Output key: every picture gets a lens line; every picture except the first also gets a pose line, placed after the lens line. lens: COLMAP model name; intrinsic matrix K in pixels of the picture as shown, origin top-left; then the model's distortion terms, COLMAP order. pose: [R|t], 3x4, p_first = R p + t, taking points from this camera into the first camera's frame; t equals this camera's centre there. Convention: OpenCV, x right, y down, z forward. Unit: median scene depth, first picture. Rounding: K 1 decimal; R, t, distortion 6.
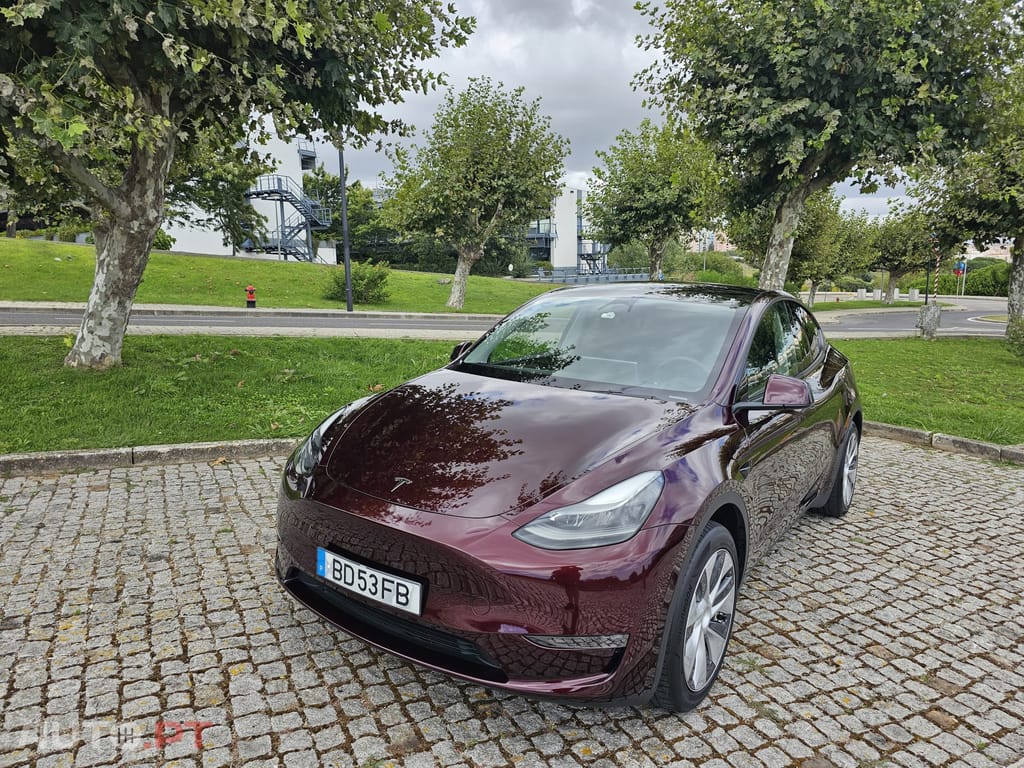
lens RADIAL K [[697.7, 0, 515.8], [0, 697.7, 374.3], [0, 0, 1]] dist [0.063035, -0.062632]
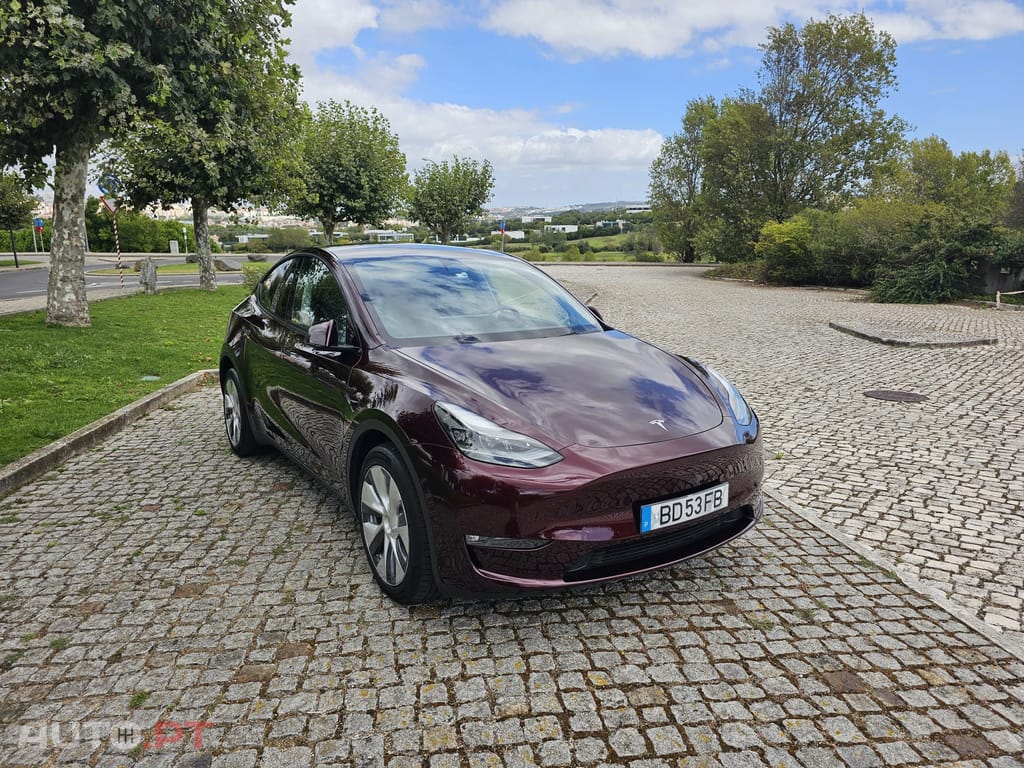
lens RADIAL K [[697.7, 0, 497.6], [0, 697.7, 373.1], [0, 0, 1]] dist [0.063035, -0.062632]
pose [[0.345171, -0.193331, 0.918412, -0.376813], [0.137895, 0.978381, 0.154129, -0.041136], [-0.928355, 0.073443, 0.364368, 0.238242]]
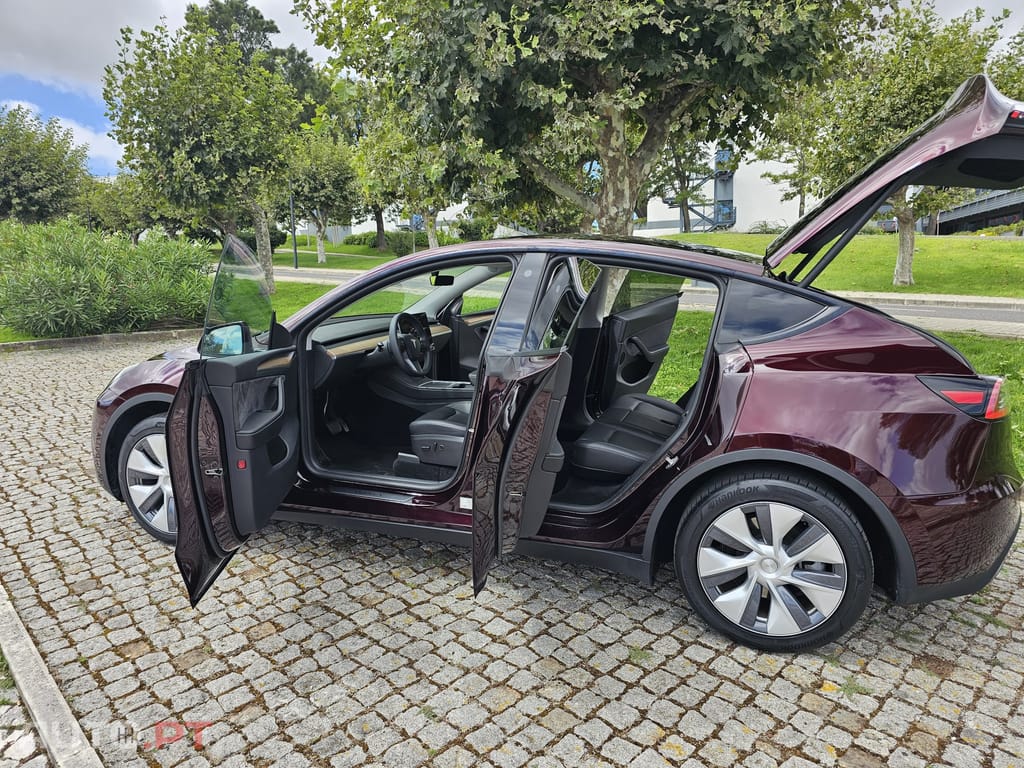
lens RADIAL K [[697.7, 0, 507.9], [0, 697.7, 380.8], [0, 0, 1]] dist [0.063035, -0.062632]
pose [[0.258110, 0.128360, -0.957551, 0.471126], [-0.119949, 0.987724, 0.100072, -0.017592], [0.958641, 0.089028, 0.270337, 0.340560]]
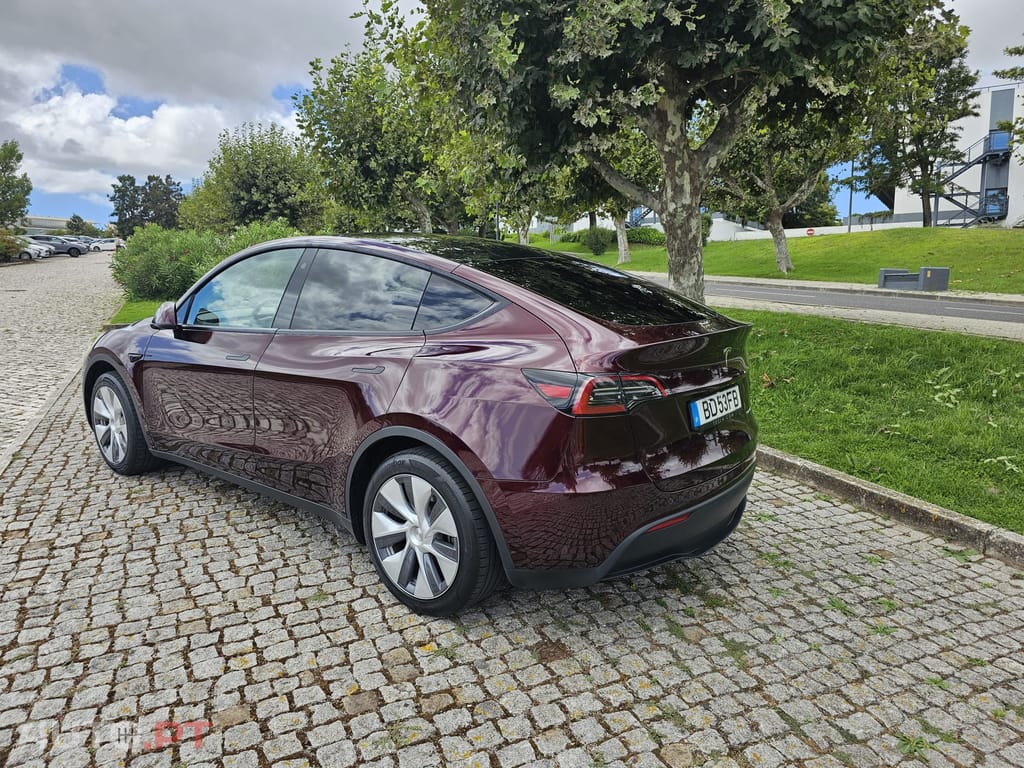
lens RADIAL K [[697.7, 0, 505.3], [0, 697.7, 377.7], [0, 0, 1]] dist [0.063035, -0.062632]
pose [[-0.080817, 0.134535, -0.987608, 0.529006], [-0.143528, 0.978951, 0.145100, -0.046106], [0.986341, 0.153476, -0.059807, 0.564291]]
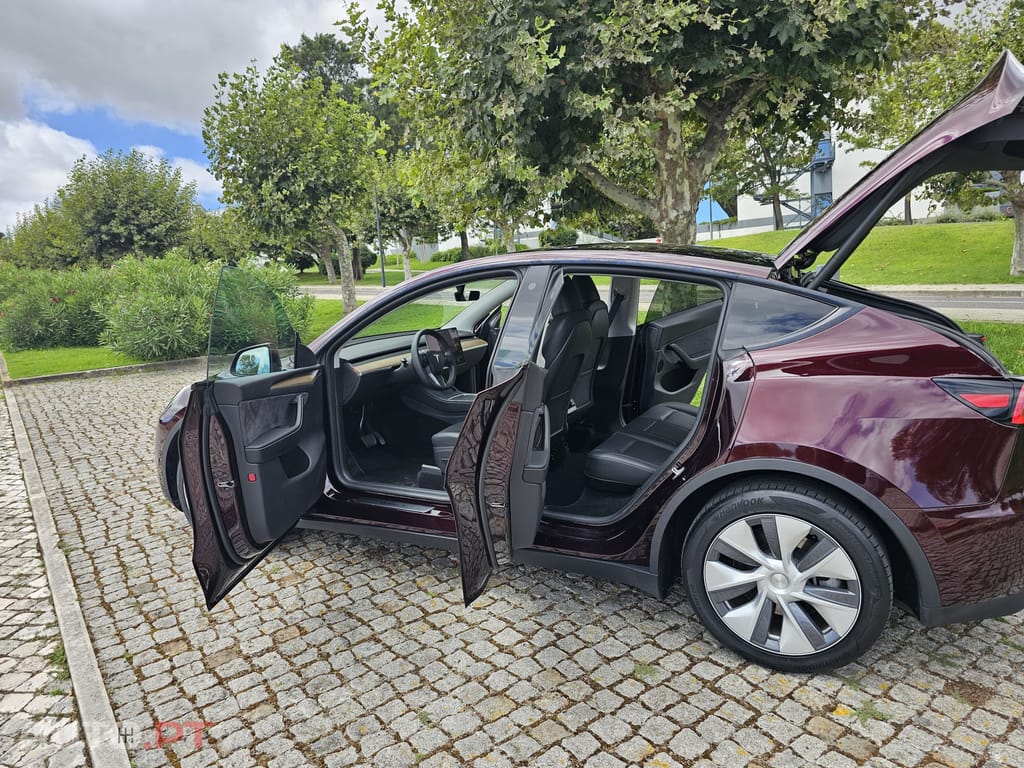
lens RADIAL K [[697.7, 0, 493.7], [0, 697.7, 383.2], [0, 0, 1]] dist [0.063035, -0.062632]
pose [[0.114340, 0.113194, -0.986972, 0.482458], [-0.080657, 0.991265, 0.104342, -0.022985], [0.990162, 0.067676, 0.122471, 0.376514]]
